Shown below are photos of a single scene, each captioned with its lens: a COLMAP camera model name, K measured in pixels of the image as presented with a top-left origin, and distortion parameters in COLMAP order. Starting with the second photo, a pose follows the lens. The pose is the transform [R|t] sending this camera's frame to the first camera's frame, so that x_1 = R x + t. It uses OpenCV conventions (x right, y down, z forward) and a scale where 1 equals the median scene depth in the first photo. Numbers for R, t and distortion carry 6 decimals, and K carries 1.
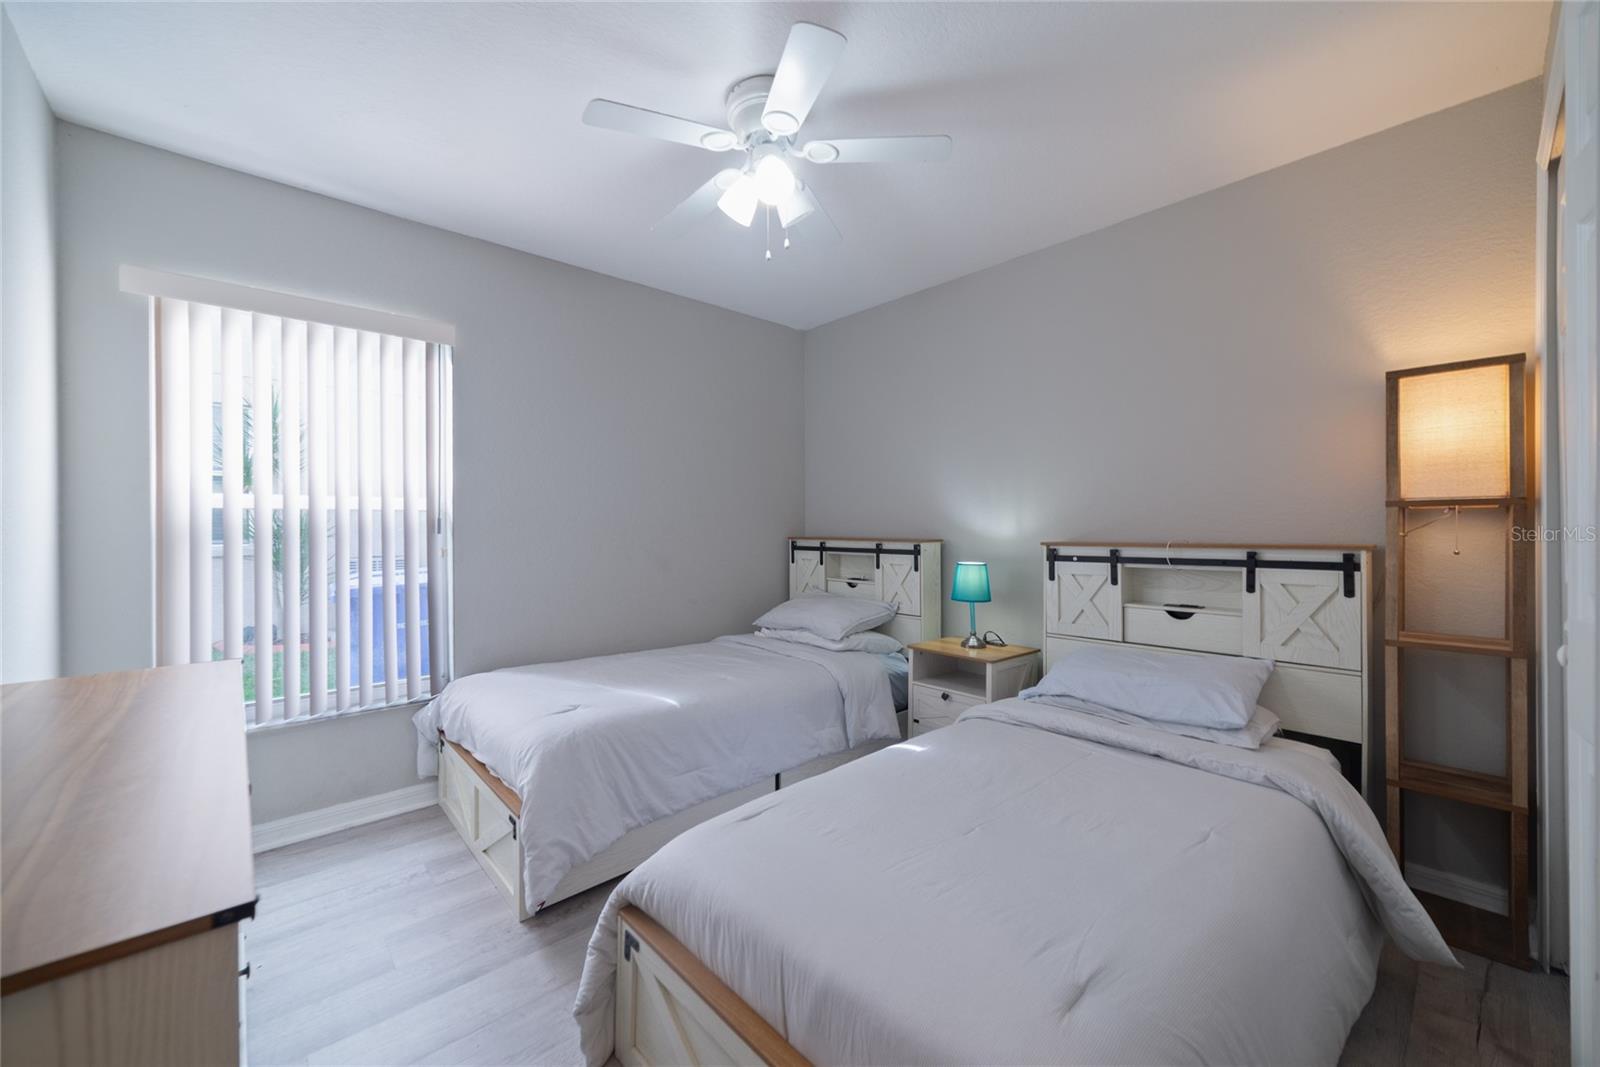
lens RADIAL K [[605.1, 0, 797.1], [0, 605.1, 531.1], [0, 0, 1]] dist [-0.000482, 0.000053]
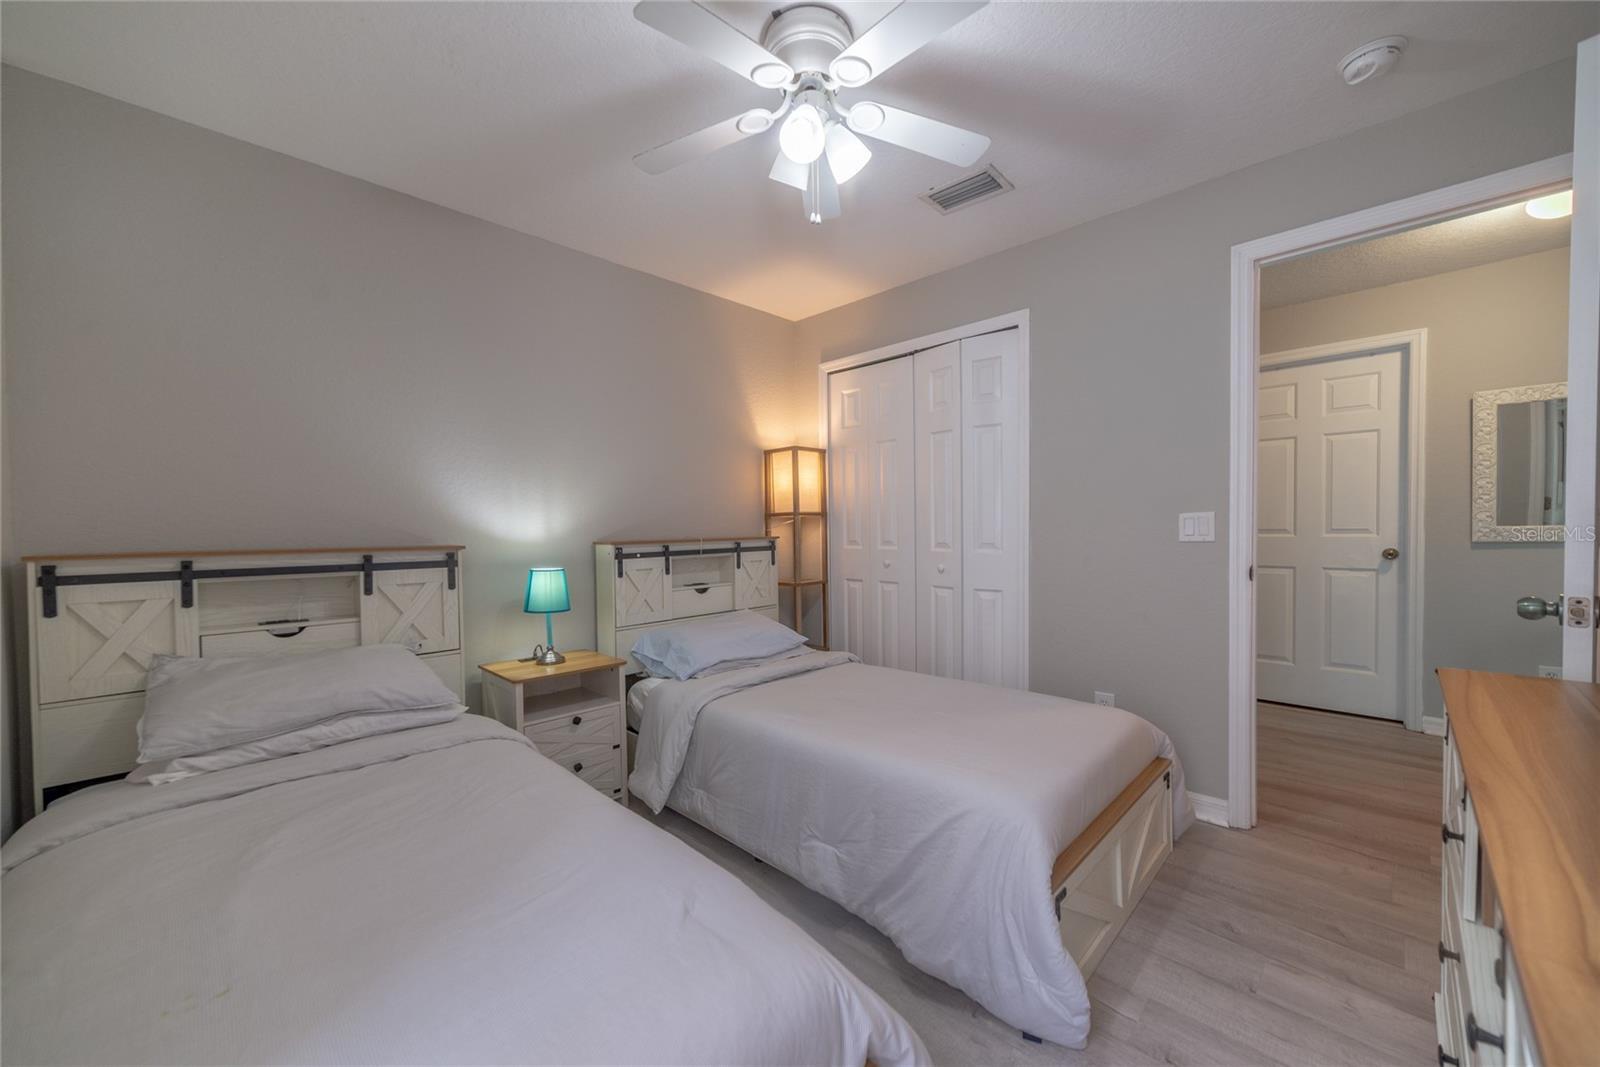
lens RADIAL K [[605.1, 0, 797.1], [0, 605.1, 531.1], [0, 0, 1]] dist [-0.000482, 0.000053]
pose [[-0.032541, -0.006022, 0.999452, -0.653856], [0.017277, 0.999829, 0.006587, -0.001903], [-0.999321, 0.017482, -0.032431, 0.715739]]
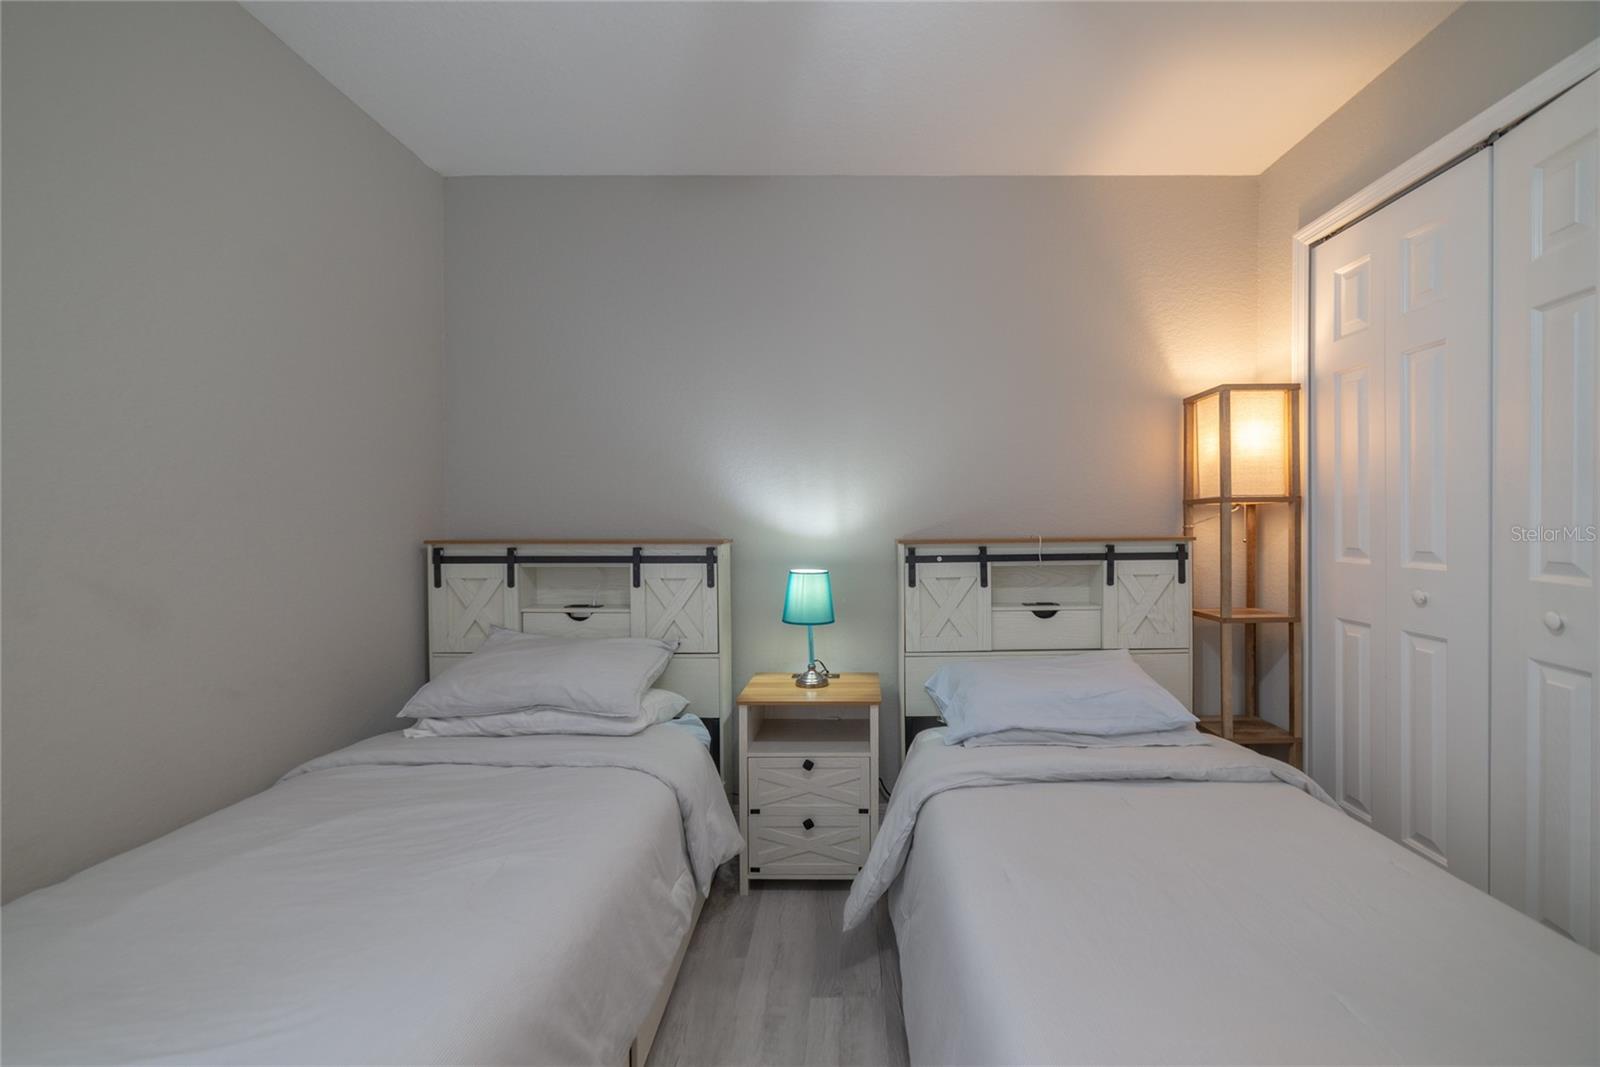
lens RADIAL K [[653.7, 0, 851.7], [0, 653.7, 530.9], [0, 0, 1]] dist [-0.000980, 0.000065]
pose [[0.676154, -0.010095, 0.736692, -0.278054], [0.007735, 0.999948, 0.006603, 0.000064], [-0.736720, 0.001234, 0.676197, 0.462123]]
